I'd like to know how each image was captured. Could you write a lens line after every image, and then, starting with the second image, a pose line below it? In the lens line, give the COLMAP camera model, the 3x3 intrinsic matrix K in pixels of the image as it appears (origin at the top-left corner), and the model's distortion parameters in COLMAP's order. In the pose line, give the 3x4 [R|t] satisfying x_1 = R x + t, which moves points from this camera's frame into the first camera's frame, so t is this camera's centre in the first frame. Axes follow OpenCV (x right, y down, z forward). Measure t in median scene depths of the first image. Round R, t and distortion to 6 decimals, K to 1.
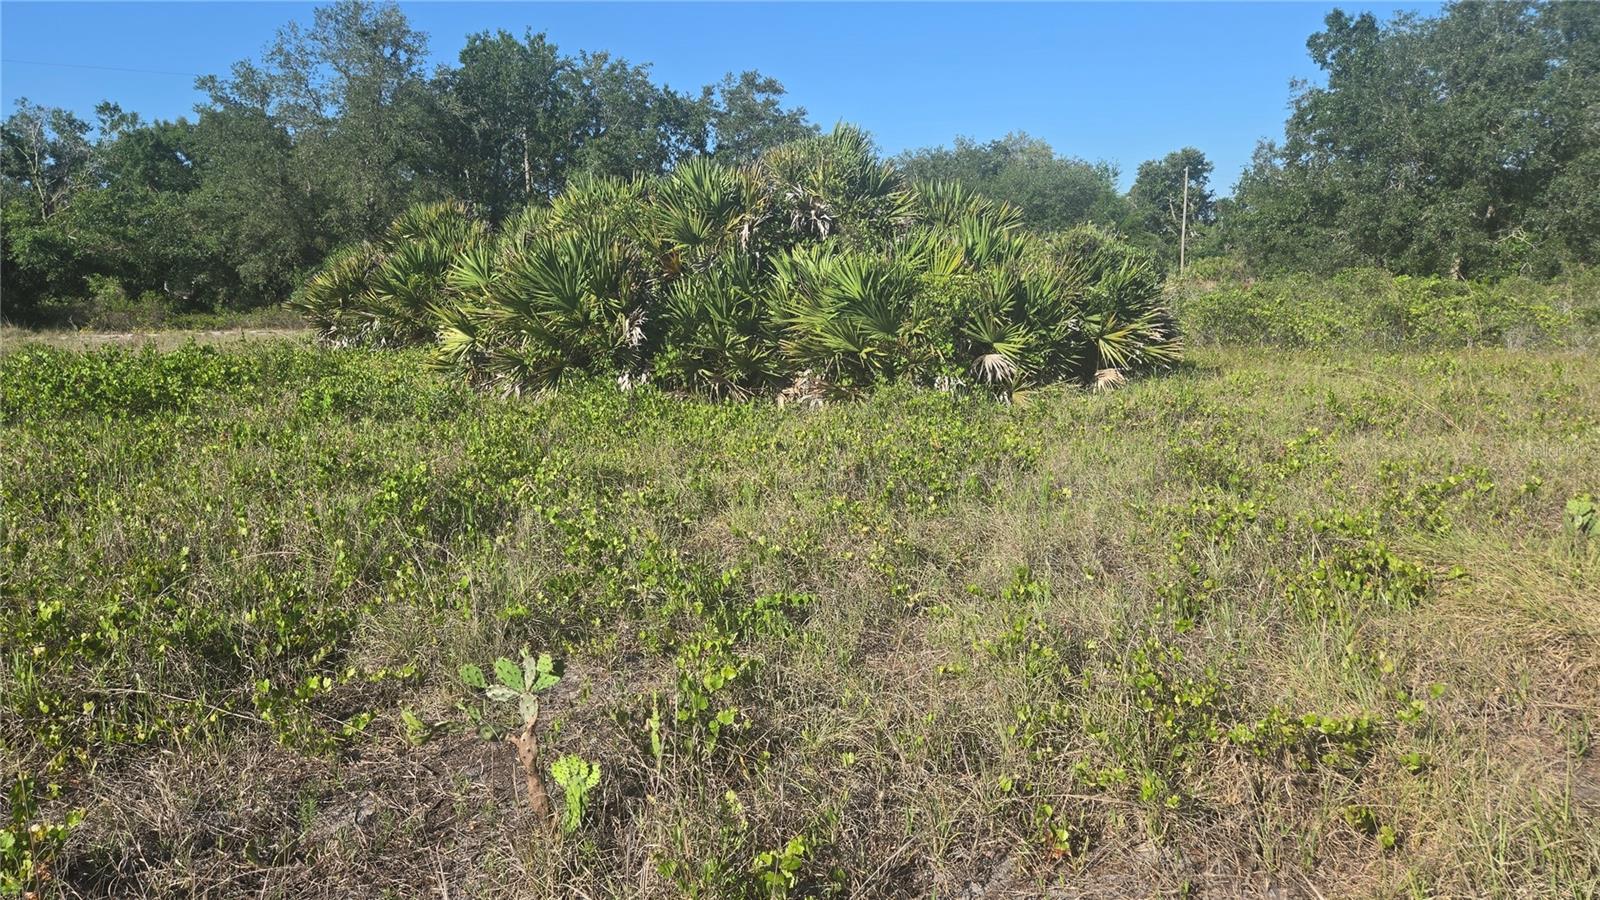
lens RADIAL K [[1090.1, 0, 774.6], [0, 1090.1, 440.4], [0, 0, 1]] dist [0.066839, -0.041063]
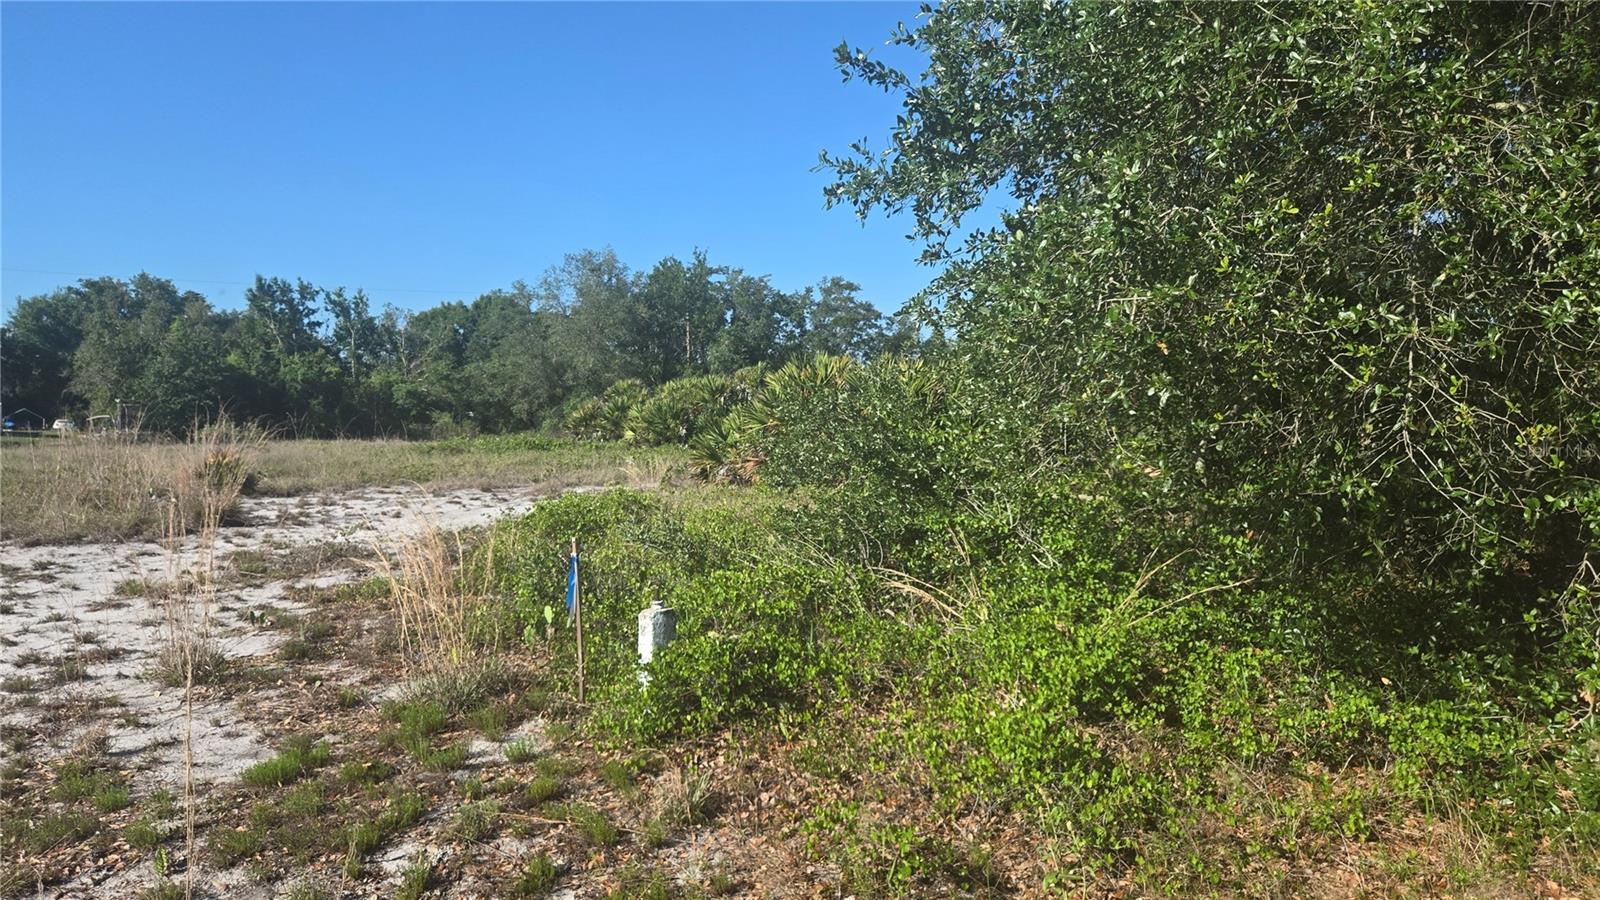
lens RADIAL K [[1090.1, 0, 790.6], [0, 1090.1, 443.7], [0, 0, 1]] dist [0.066839, -0.041063]
pose [[0.988882, 0.010571, -0.148327, 0.594289], [-0.028171, 0.992724, -0.117066, 0.274032], [0.146010, 0.119943, 0.981985, -1.884226]]
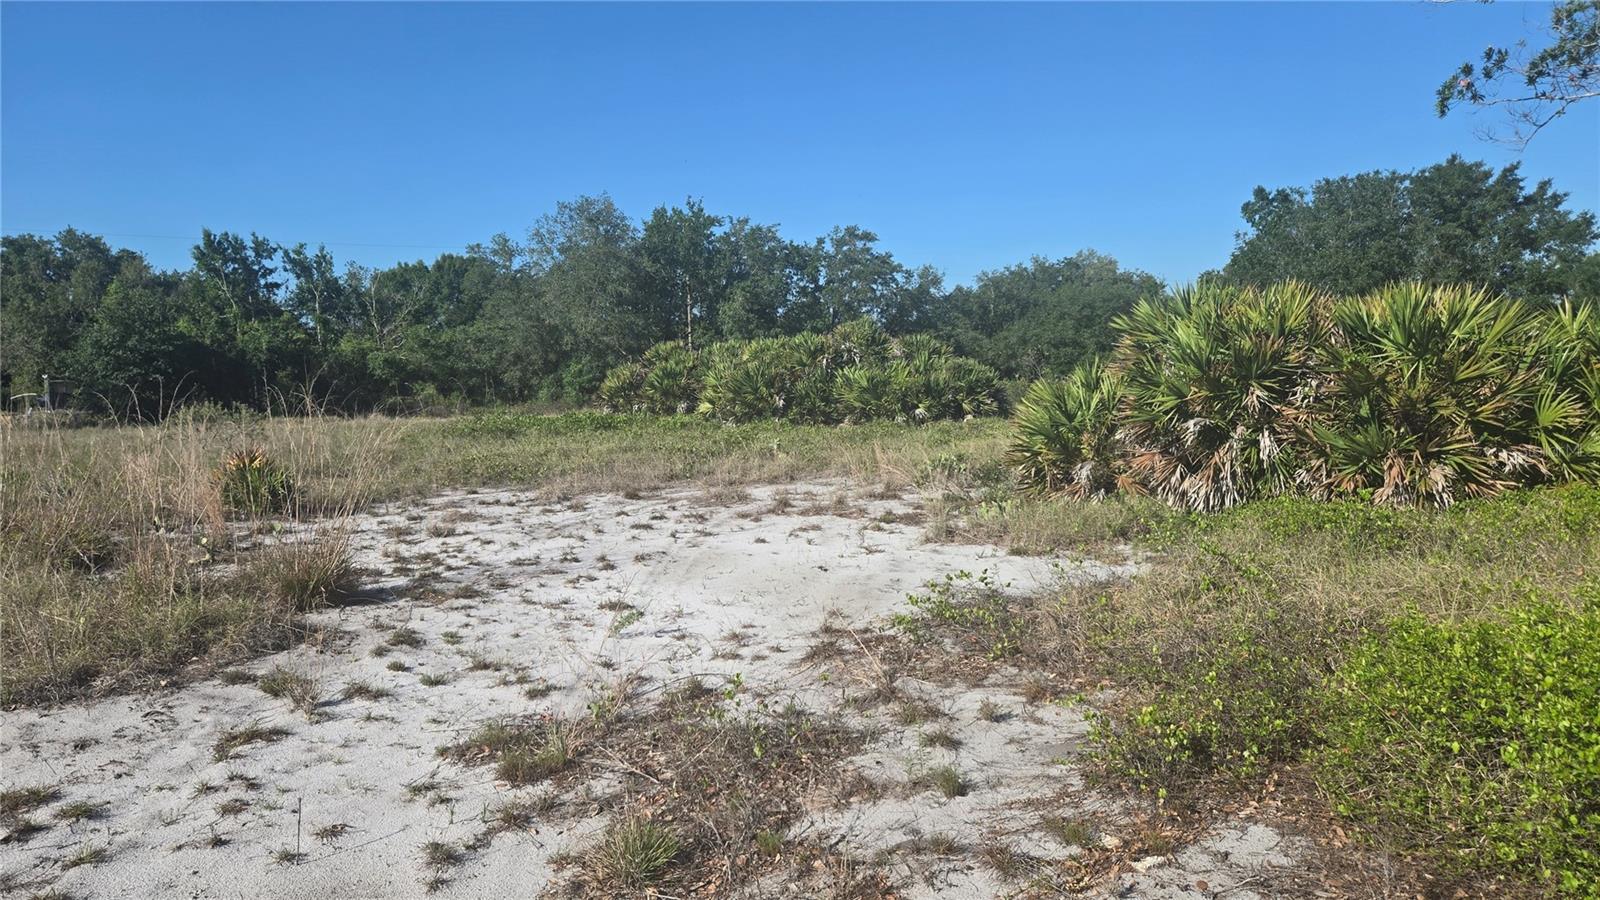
lens RADIAL K [[1090.1, 0, 783.4], [0, 1090.1, 432.5], [0, 0, 1]] dist [0.066839, -0.041063]
pose [[0.994812, -0.007182, -0.101479, 0.125630], [-0.002385, 0.995584, -0.093848, 0.194902], [0.101705, 0.093603, 0.990401, -1.397201]]
